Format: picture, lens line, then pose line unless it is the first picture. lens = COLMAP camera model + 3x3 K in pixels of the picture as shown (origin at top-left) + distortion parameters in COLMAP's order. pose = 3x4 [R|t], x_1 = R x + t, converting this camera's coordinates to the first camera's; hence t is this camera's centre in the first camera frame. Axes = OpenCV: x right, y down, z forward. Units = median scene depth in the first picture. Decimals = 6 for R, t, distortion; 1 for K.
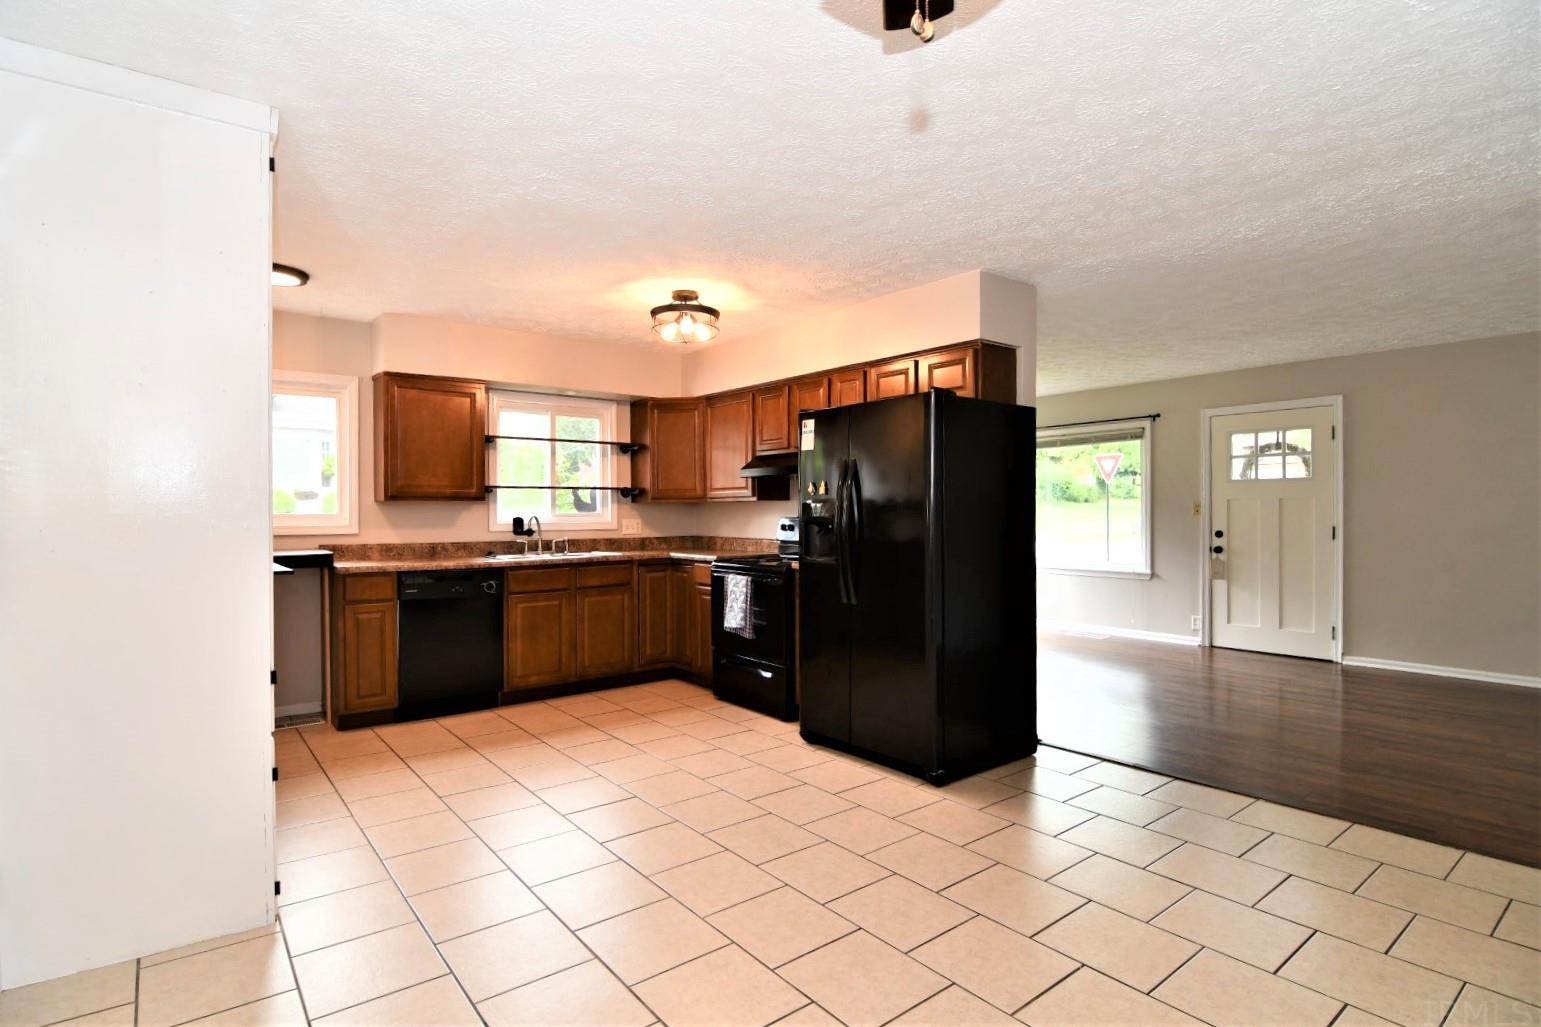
lens RADIAL K [[757.0, 0, 783.9], [0, 757.0, 517.0], [0, 0, 1]] dist [-0.001556, -0.014323]
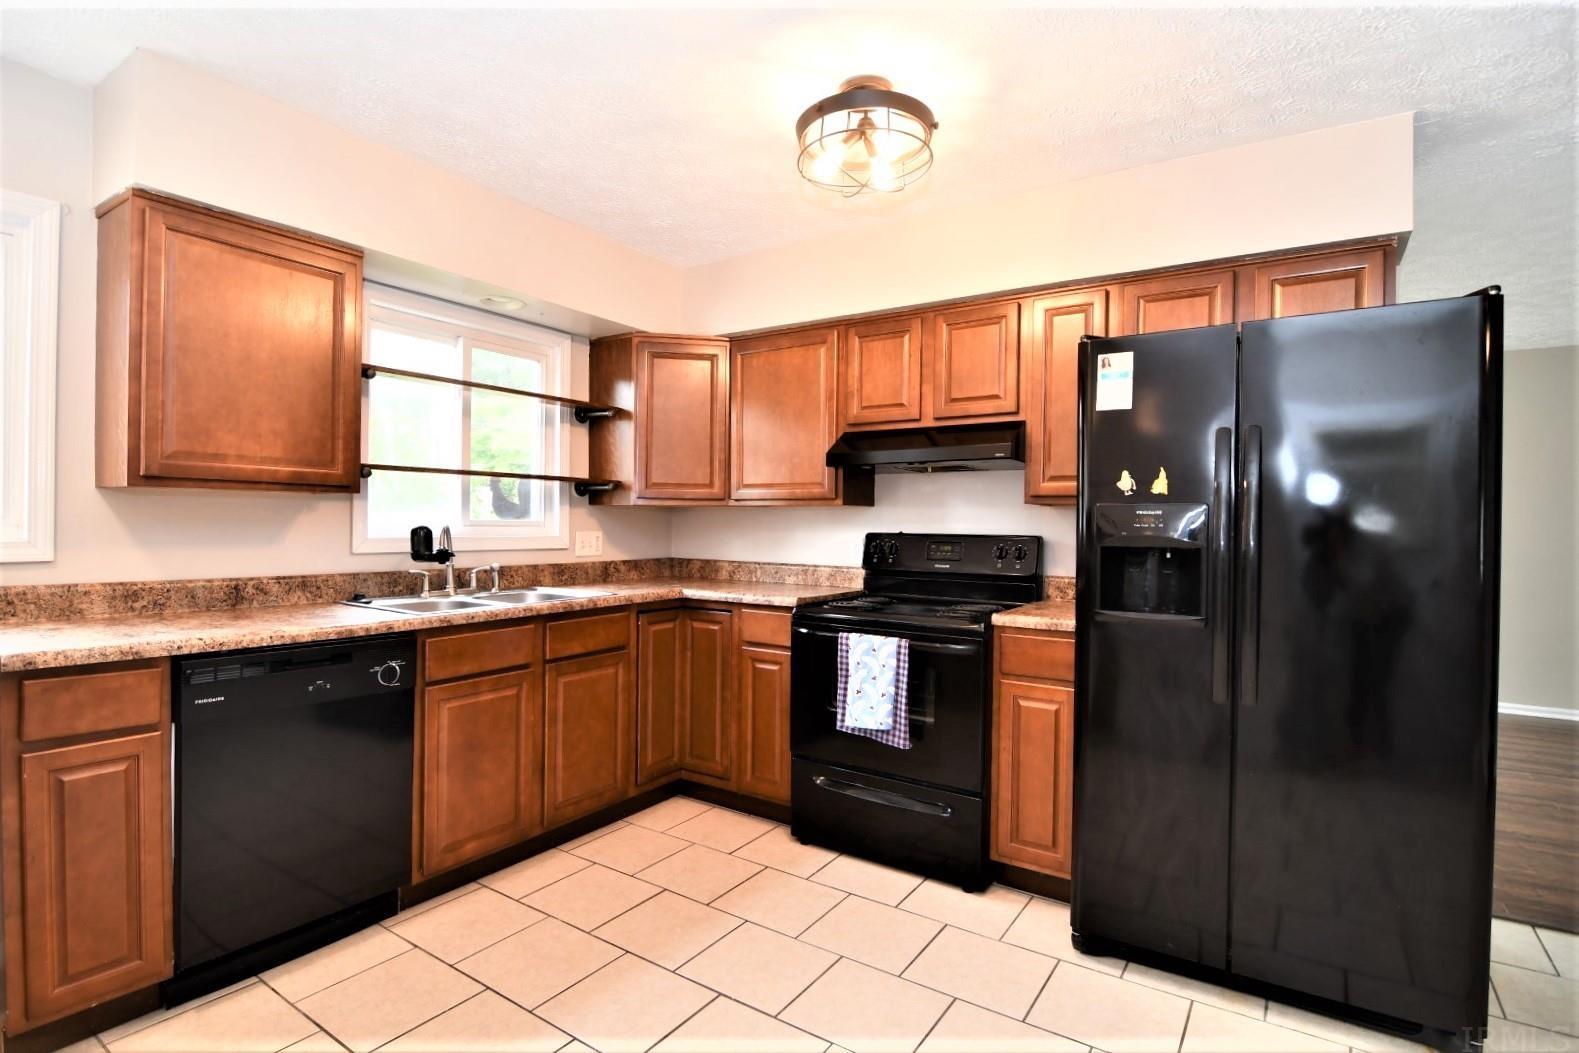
lens RADIAL K [[775.7, 0, 803.3], [0, 775.7, 530.1], [0, 0, 1]] dist [-0.001556, -0.014323]
pose [[0.957032, 0.012536, 0.289710, -0.252511], [-0.013764, 0.999903, 0.002200, -0.002228], [-0.289654, -0.006093, 0.957112, 0.413048]]
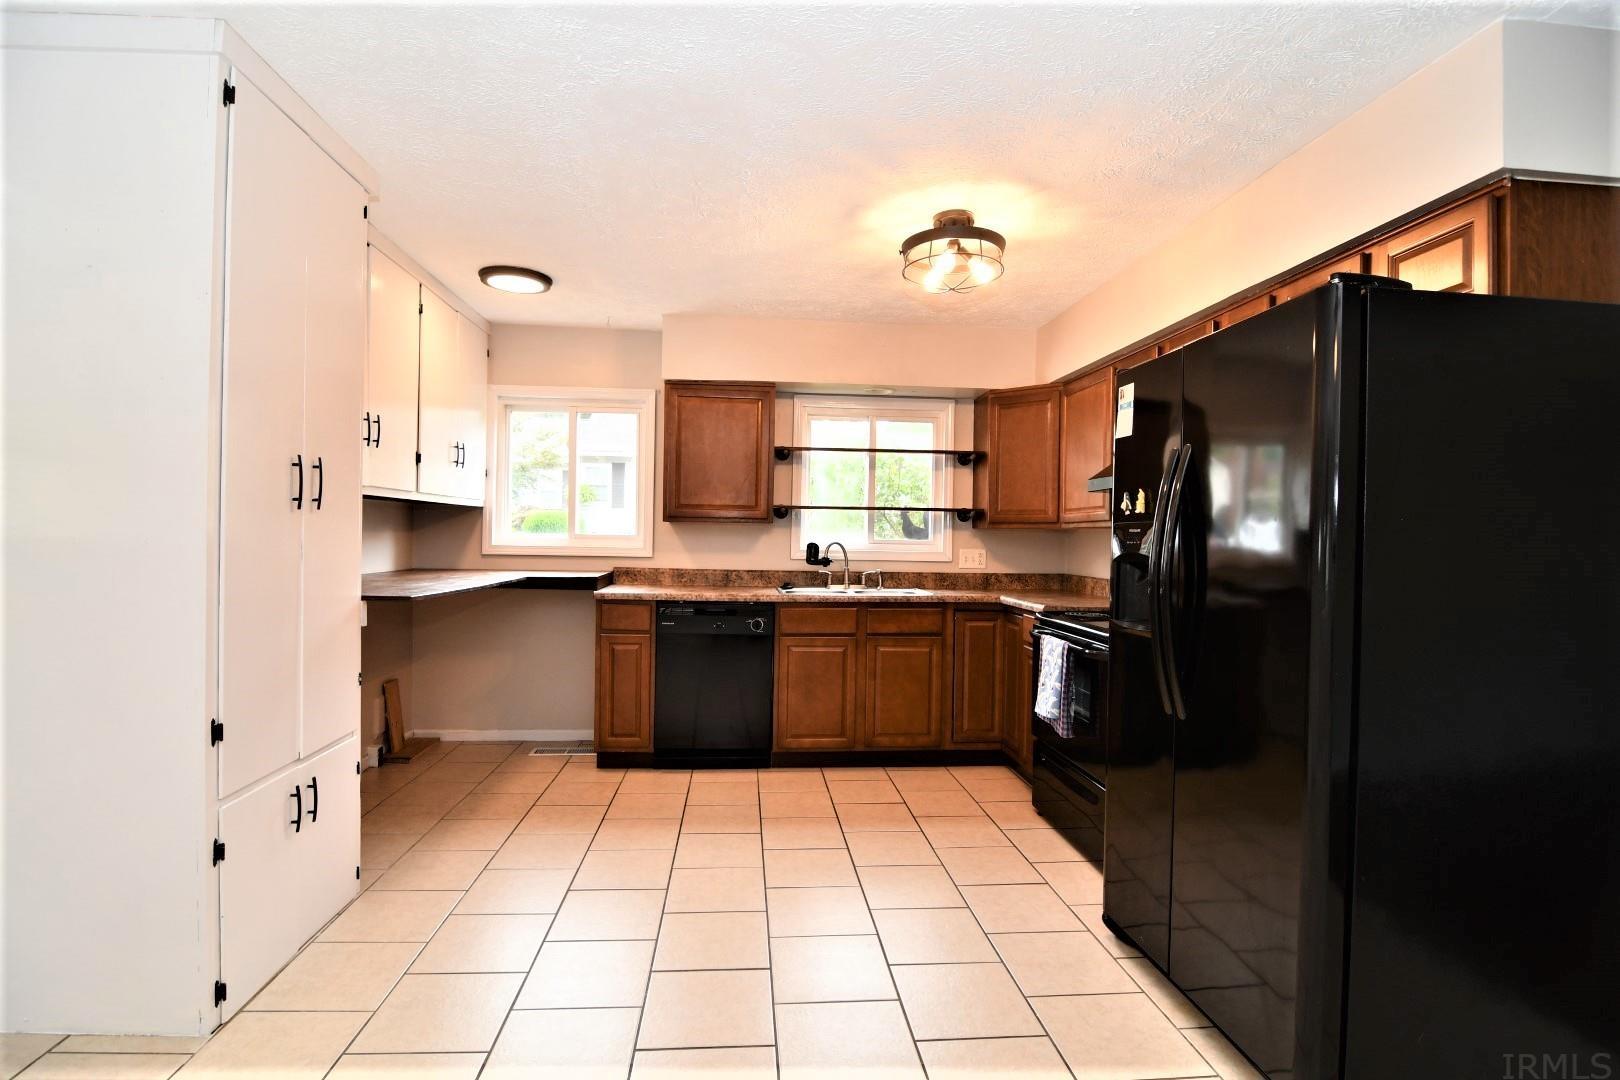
lens RADIAL K [[777.9, 0, 810.0], [0, 777.9, 540.0], [0, 0, 1]] dist [-0.002120, -0.014734]
pose [[0.826235, 0.019350, -0.562994, 0.129415], [-0.023532, 0.999723, -0.000175, -0.002941], [0.562834, 0.013393, 0.826461, 0.284600]]
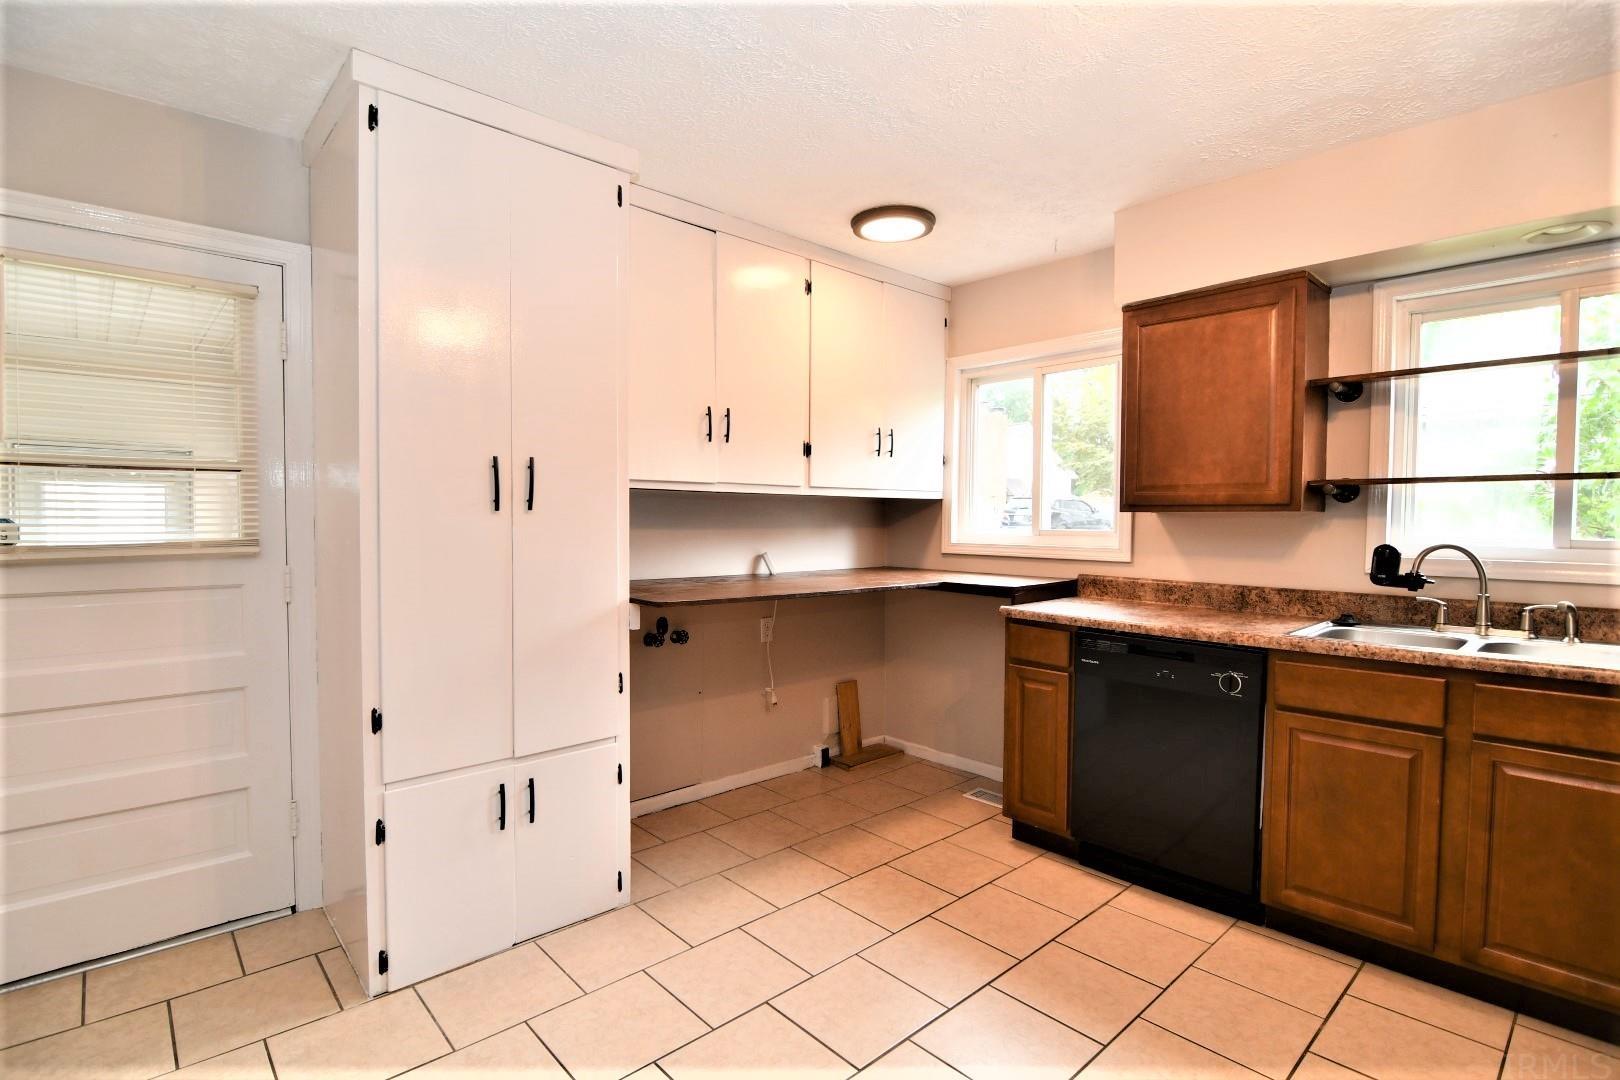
lens RADIAL K [[777.9, 0, 810.0], [0, 777.9, 540.0], [0, 0, 1]] dist [-0.002120, -0.014734]
pose [[0.050463, 0.030670, -0.998255, 0.096596], [-0.014099, 0.999451, 0.029994, -0.012431], [0.998626, 0.012561, 0.050868, 0.622864]]
